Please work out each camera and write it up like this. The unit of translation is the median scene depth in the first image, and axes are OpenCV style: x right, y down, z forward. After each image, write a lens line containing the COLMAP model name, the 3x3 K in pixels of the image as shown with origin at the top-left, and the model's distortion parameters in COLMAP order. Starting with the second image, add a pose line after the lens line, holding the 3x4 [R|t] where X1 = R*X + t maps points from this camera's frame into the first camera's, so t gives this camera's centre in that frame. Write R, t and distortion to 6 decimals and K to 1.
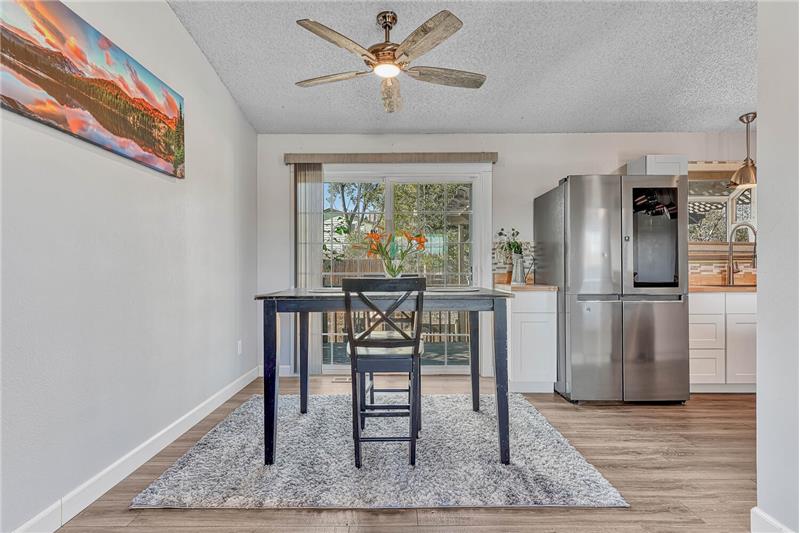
lens RADIAL K [[419.3, 0, 398.0], [0, 419.3, 269.0], [0, 0, 1]] dist [0.011265, 0.000682]
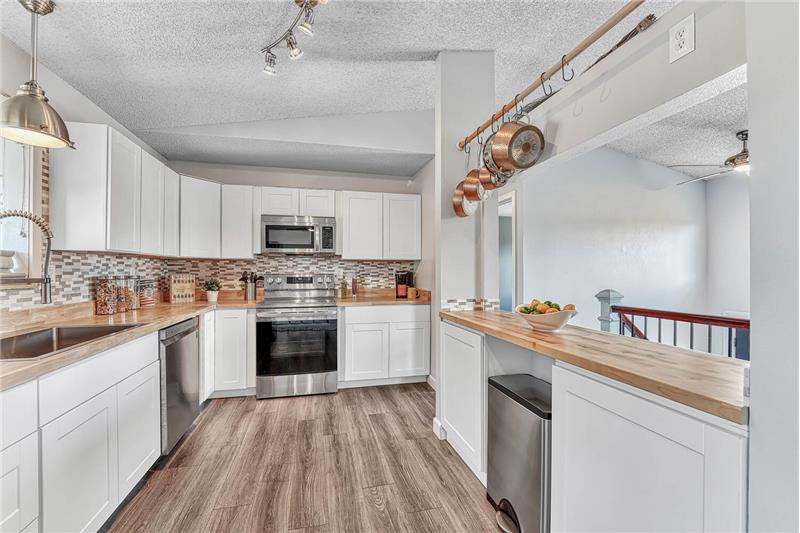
lens RADIAL K [[343.7, 0, 403.9], [0, 343.7, 268.4], [0, 0, 1]] dist [-0.009089, 0.000276]
pose [[-0.225703, 0.013037, 0.974109, 0.534212], [-0.000065, 0.999910, -0.013397, -0.059207], [-0.974196, -0.003087, -0.225682, 1.034247]]
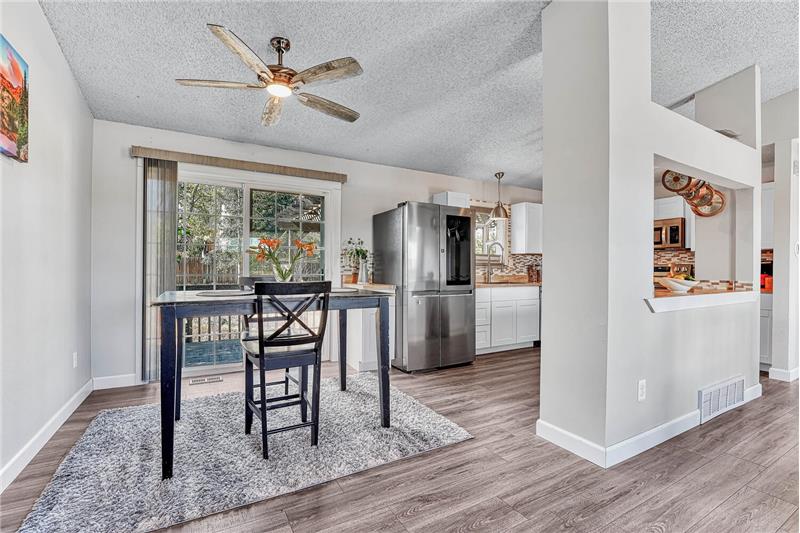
lens RADIAL K [[359.6, 0, 398.7], [0, 359.6, 269.4], [0, 0, 1]] dist [-0.013566, 0.000001]
pose [[0.872574, 0.007454, 0.488425, -0.216760], [-0.009330, 0.999955, 0.001407, -0.012762], [-0.488393, -0.005784, 0.872605, 0.038103]]
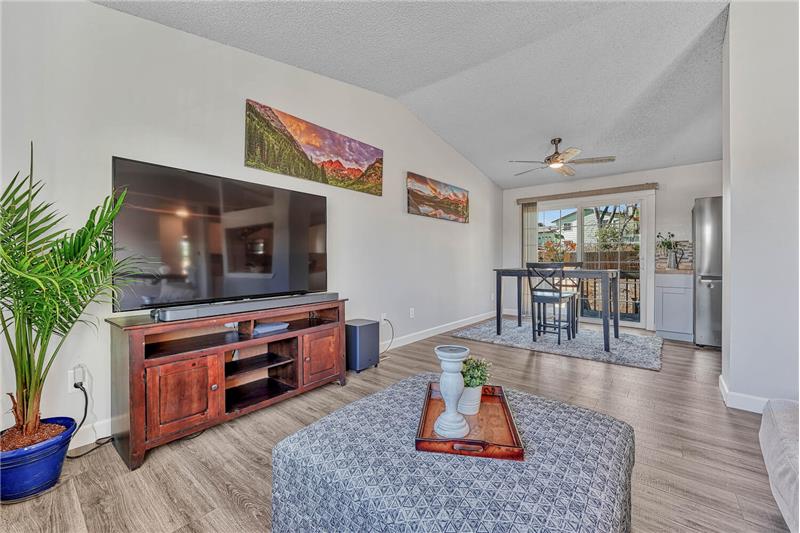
lens RADIAL K [[329.1, 0, 388.2], [0, 329.1, 259.8], [0, 0, 1]] dist [-0.013652, -0.000346]
pose [[0.754040, 0.005469, -0.656806, 0.440913], [-0.003147, 0.999984, 0.004714, -0.000205], [0.656821, -0.001488, 0.754045, -0.836537]]
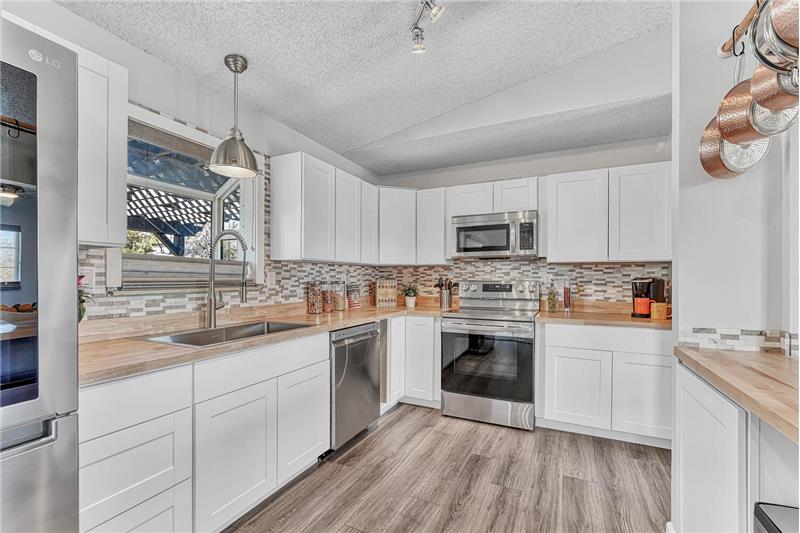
lens RADIAL K [[359.6, 0, 389.0], [0, 359.6, 276.9], [0, 0, 1]] dist [-0.013566, 0.000001]
pose [[0.471910, 0.007863, 0.881611, 0.724481], [-0.006211, 0.999965, -0.005594, -0.059047], [-0.881625, -0.002835, 0.471943, 0.848112]]
